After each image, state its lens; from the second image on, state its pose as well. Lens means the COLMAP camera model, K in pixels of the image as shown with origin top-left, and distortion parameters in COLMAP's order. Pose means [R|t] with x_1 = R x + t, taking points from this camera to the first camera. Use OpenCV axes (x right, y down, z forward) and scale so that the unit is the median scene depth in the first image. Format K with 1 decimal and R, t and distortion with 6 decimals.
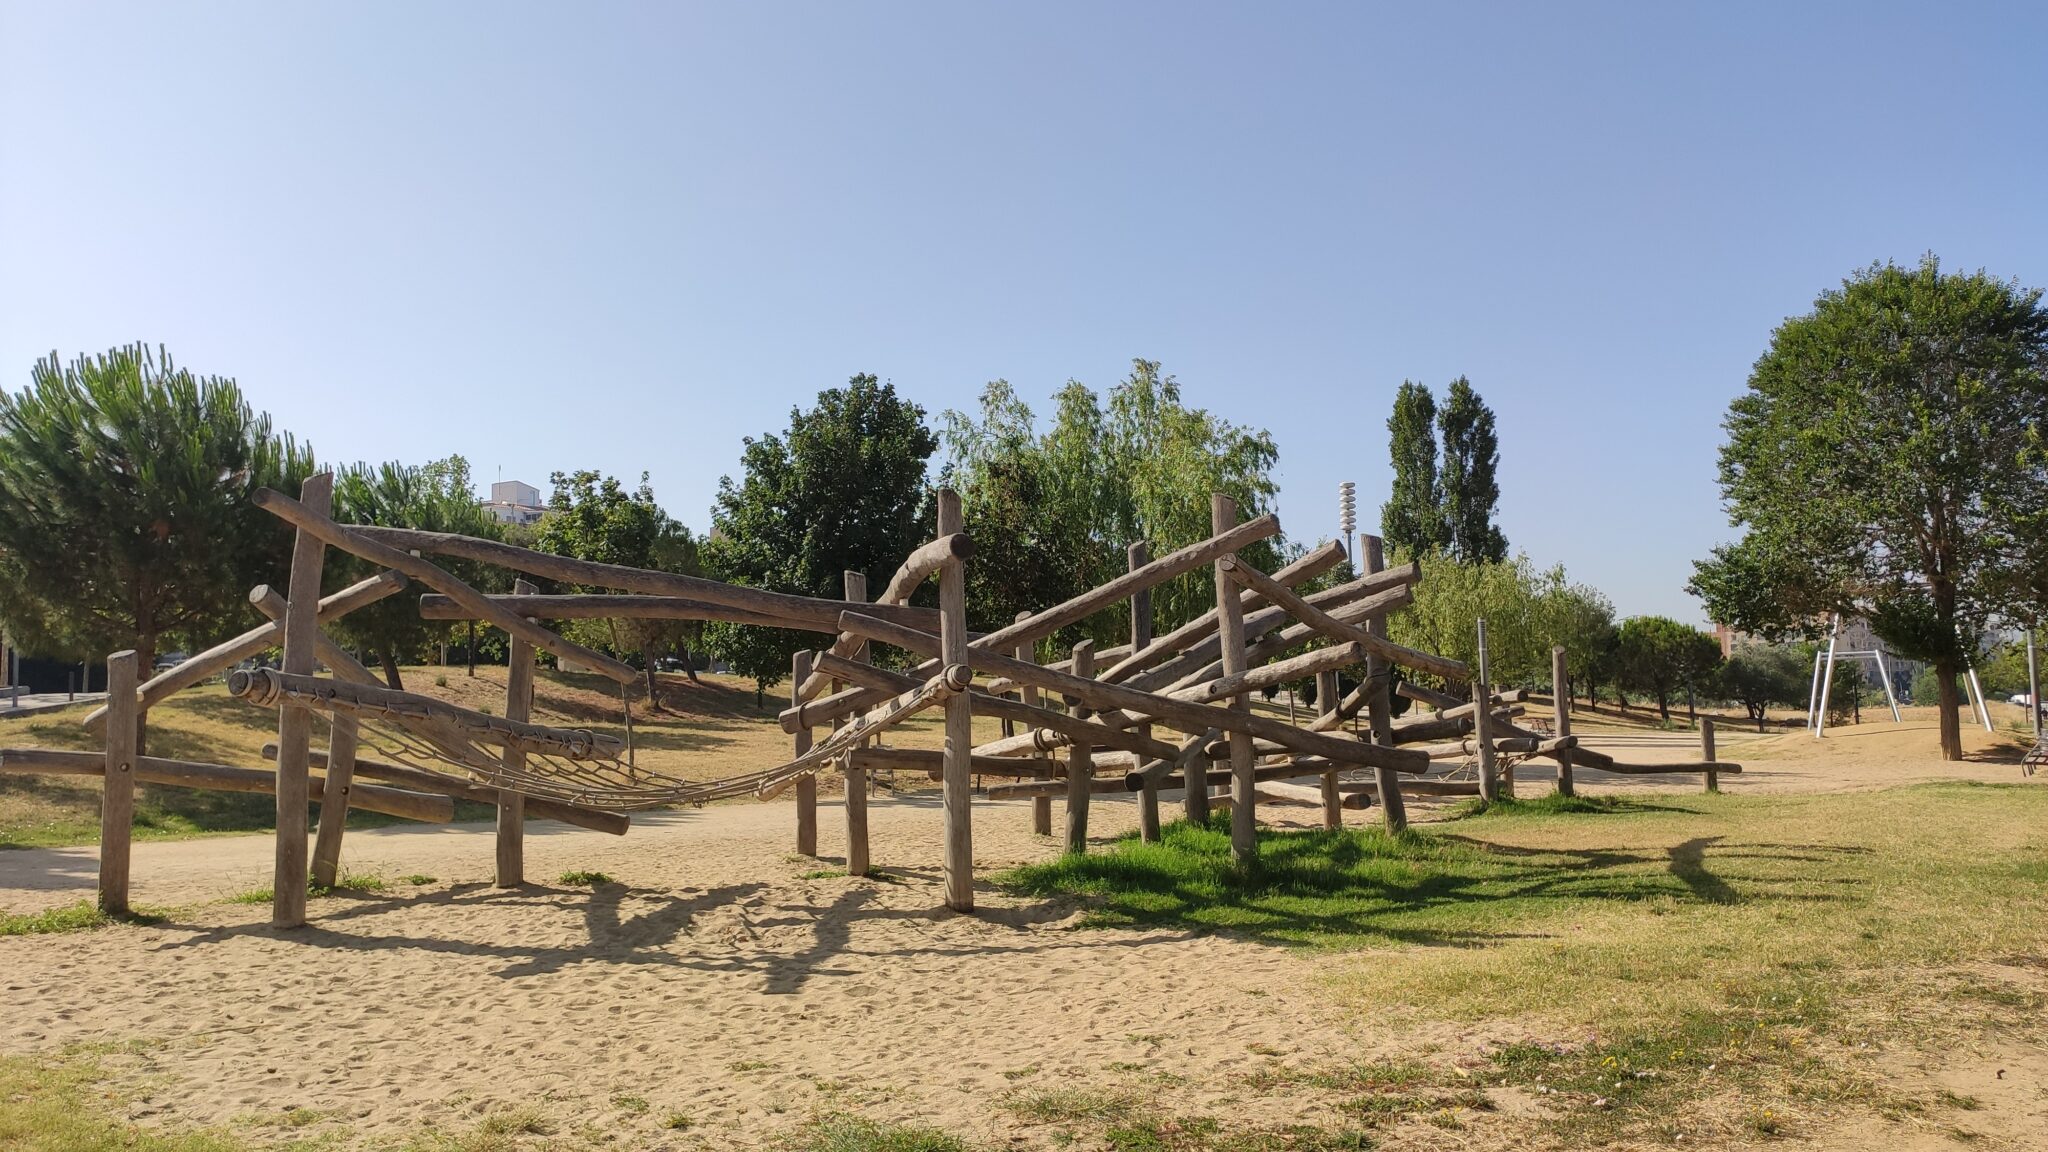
lens RADIAL K [[1595.2, 0, 1024.0], [0, 1595.2, 576.0], [0, 0, 1]] dist [0.111644, -0.168254]
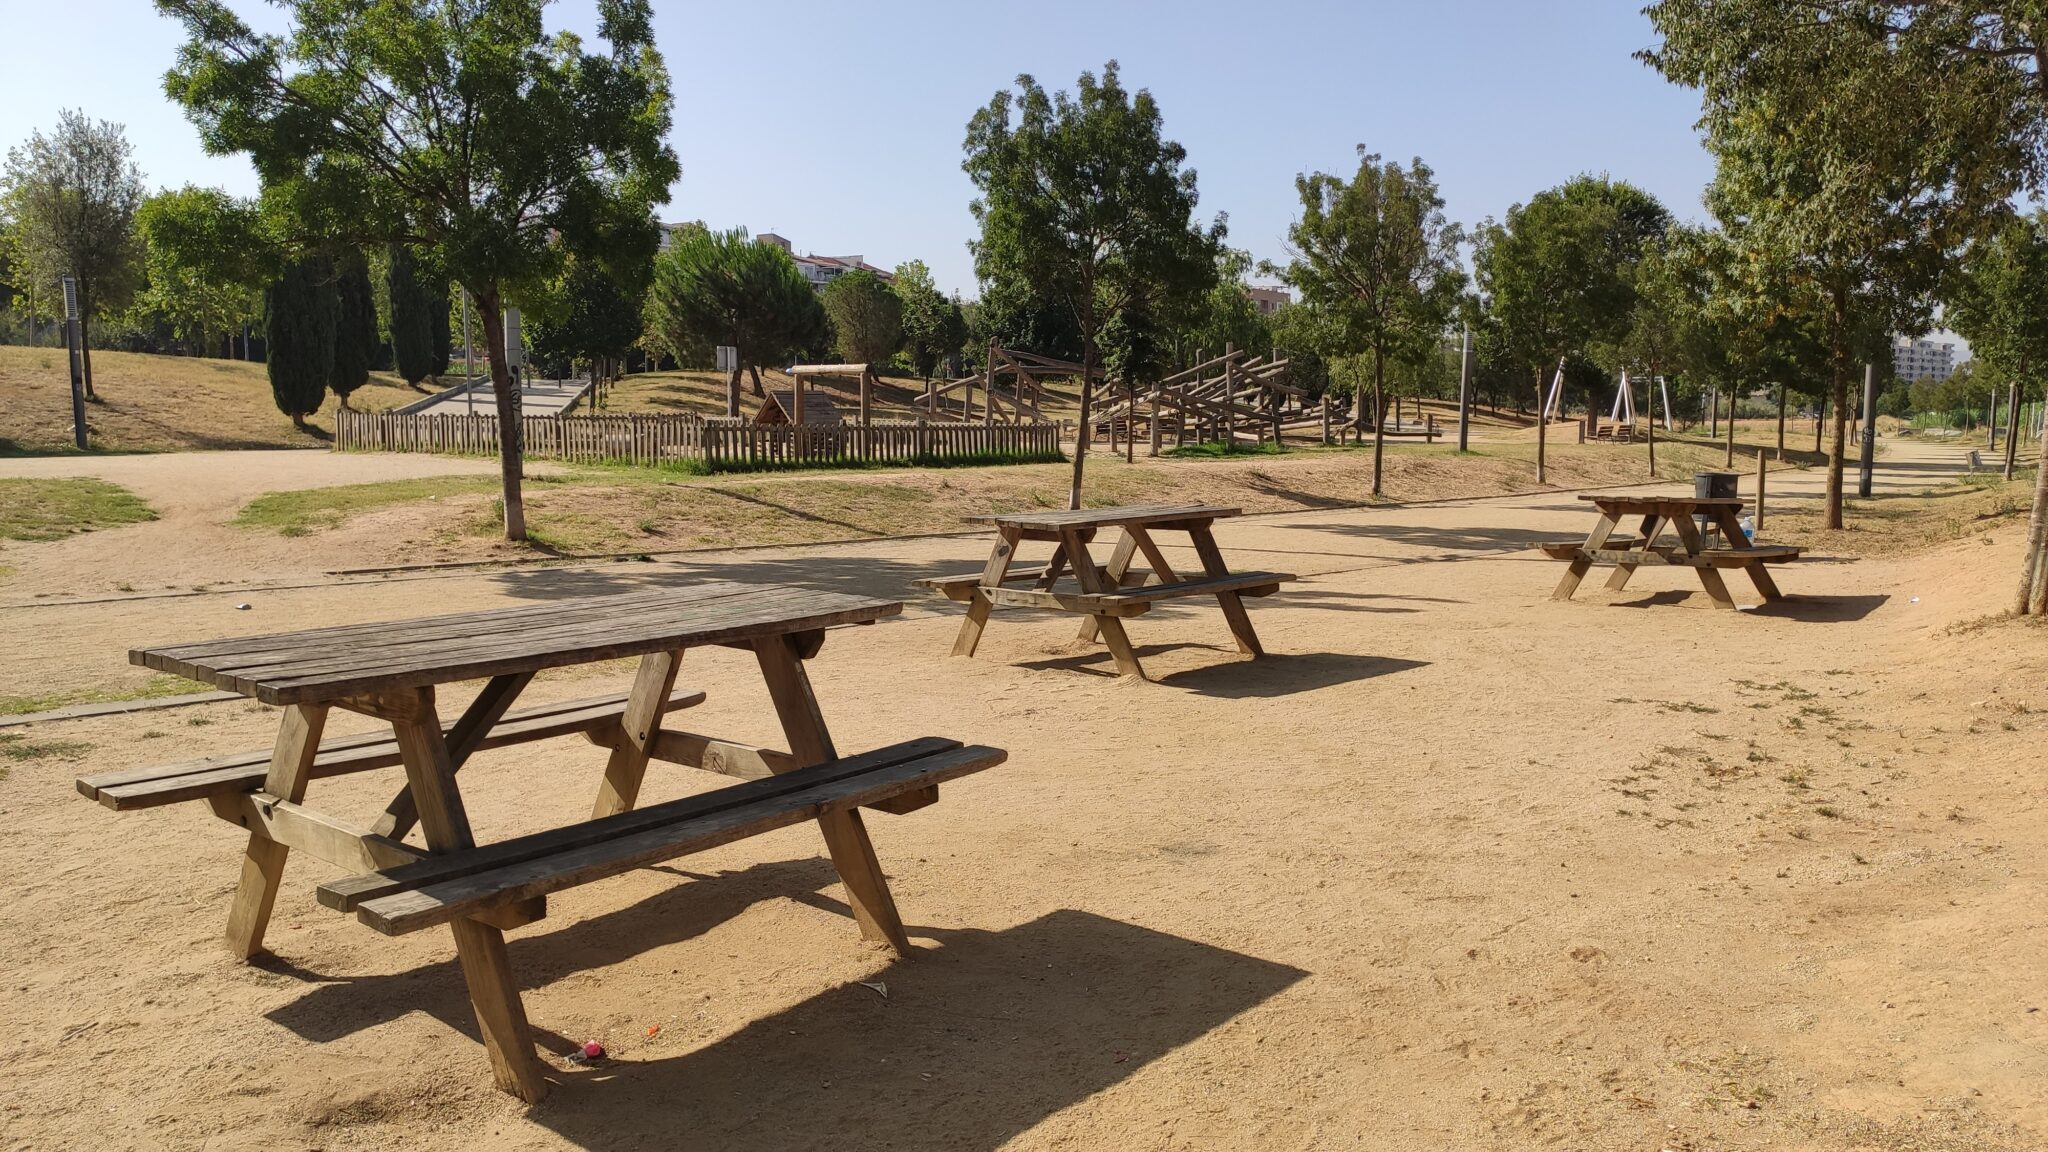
lens RADIAL K [[1595.2, 0, 1024.0], [0, 1595.2, 576.0], [0, 0, 1]] dist [0.111644, -0.168254]
pose [[0.999616, 0.024108, 0.013669, -0.147806], [-0.026247, 0.981879, 0.187685, -0.080845], [-0.008896, -0.187972, 0.982134, -1.036783]]
